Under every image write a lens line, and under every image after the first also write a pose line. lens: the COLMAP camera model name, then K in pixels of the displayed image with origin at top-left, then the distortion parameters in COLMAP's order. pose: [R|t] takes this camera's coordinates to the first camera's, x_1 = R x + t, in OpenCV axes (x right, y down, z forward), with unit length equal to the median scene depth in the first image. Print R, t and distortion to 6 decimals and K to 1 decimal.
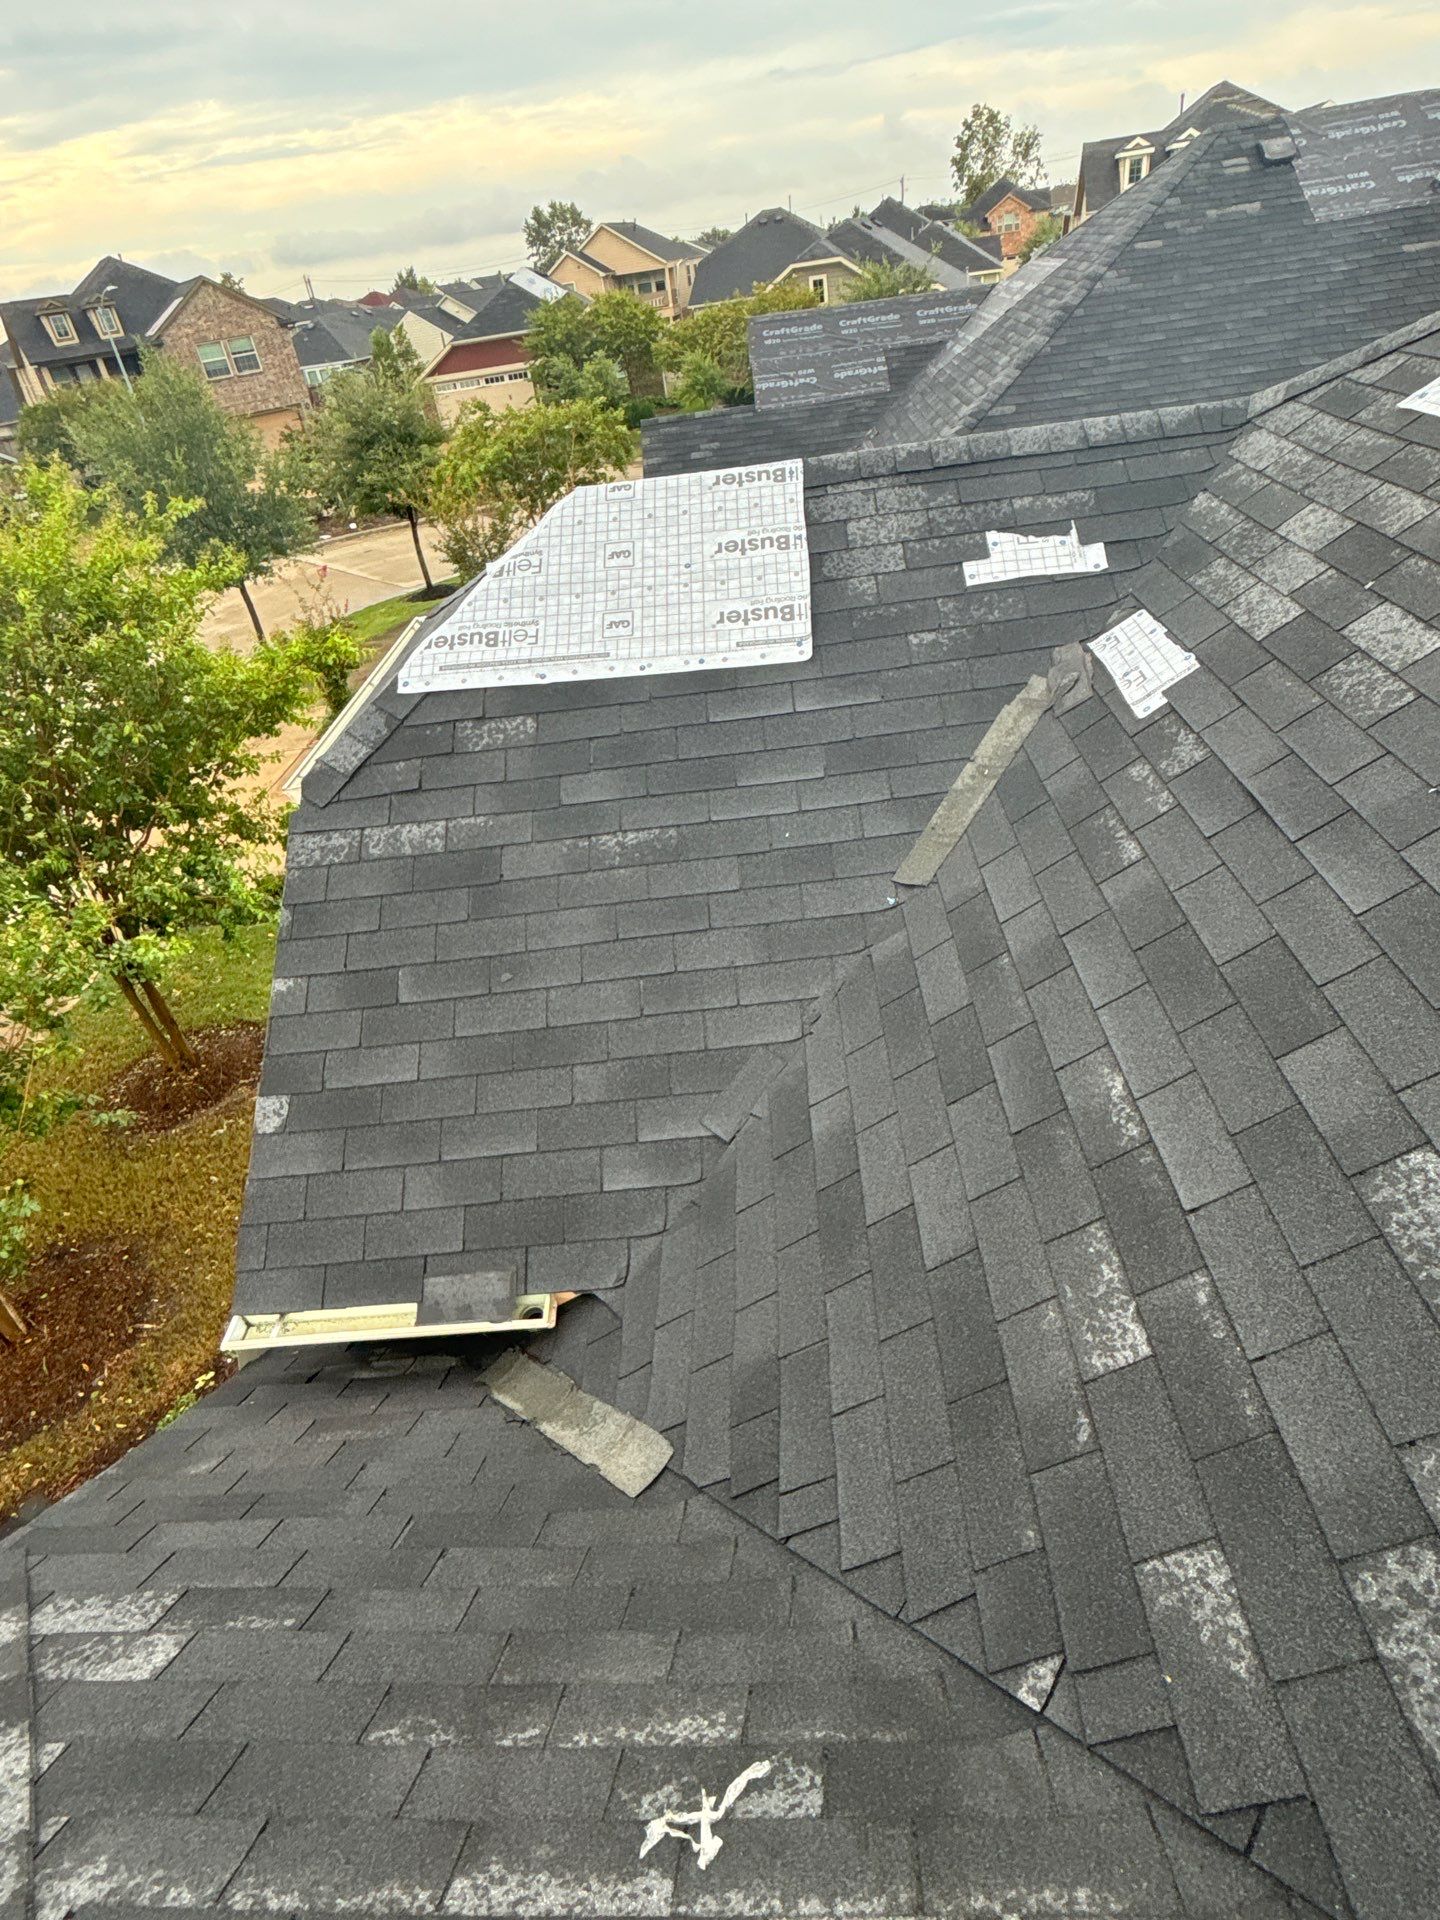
lens RADIAL K [[1053.6, 0, 719.2], [0, 1053.6, 955.1], [0, 0, 1]] dist [-0.005723, 0.003465]
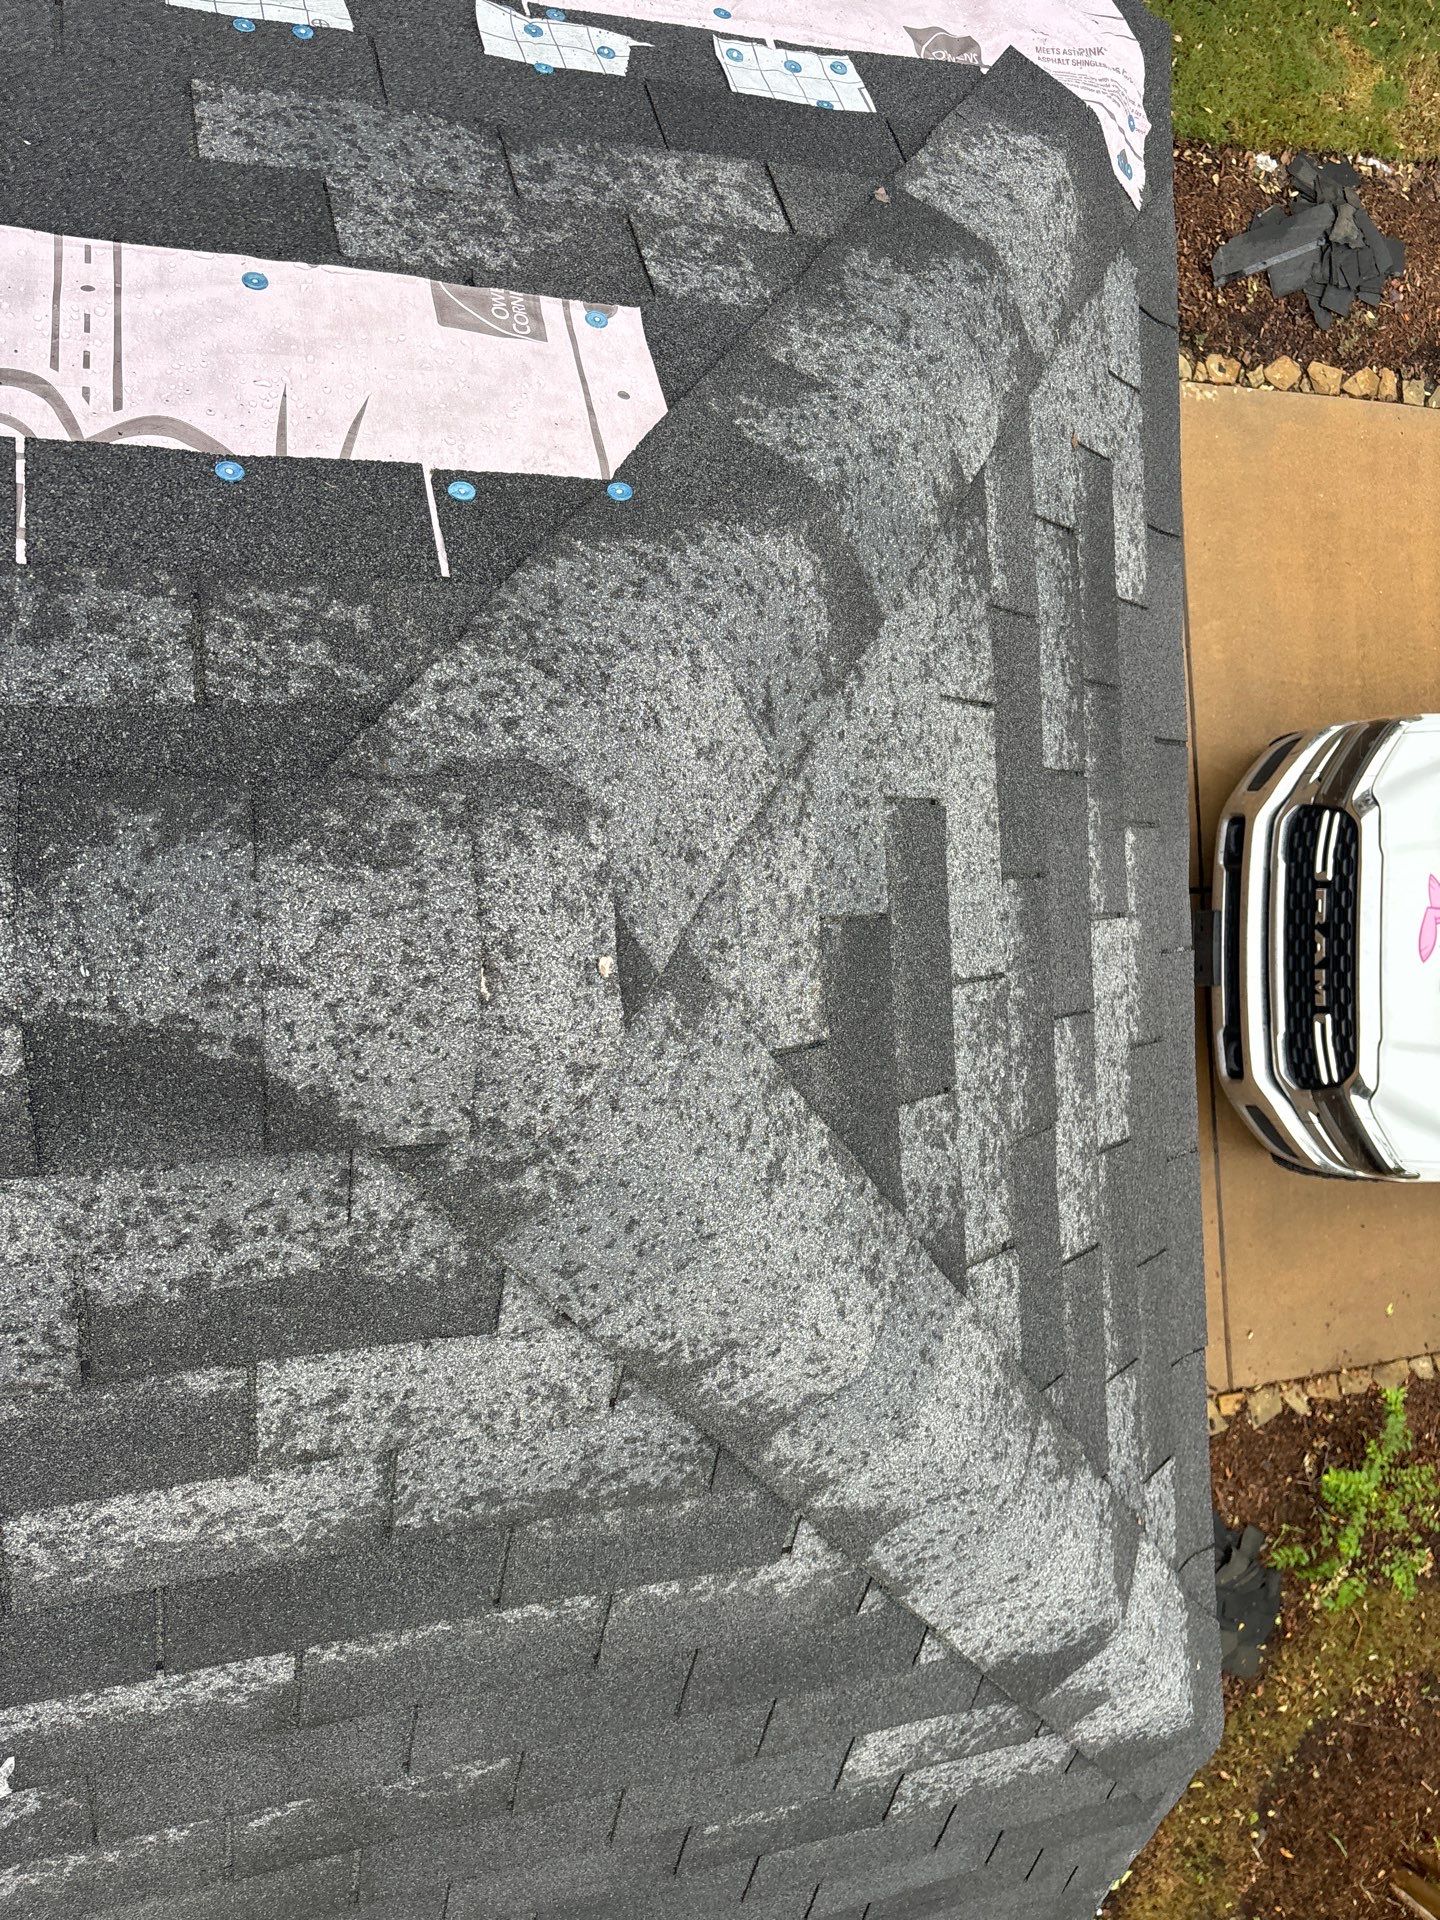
lens RADIAL K [[1438.3, 0, 768.8], [0, 1438.3, 905.1], [0, 0, 1]] dist [0.001398, -0.005461]
pose [[-0.968125, 0.065837, -0.241661, -0.284038], [-0.235917, -0.563765, 0.791525, 0.249597], [-0.084128, 0.823307, 0.561327, -0.014773]]
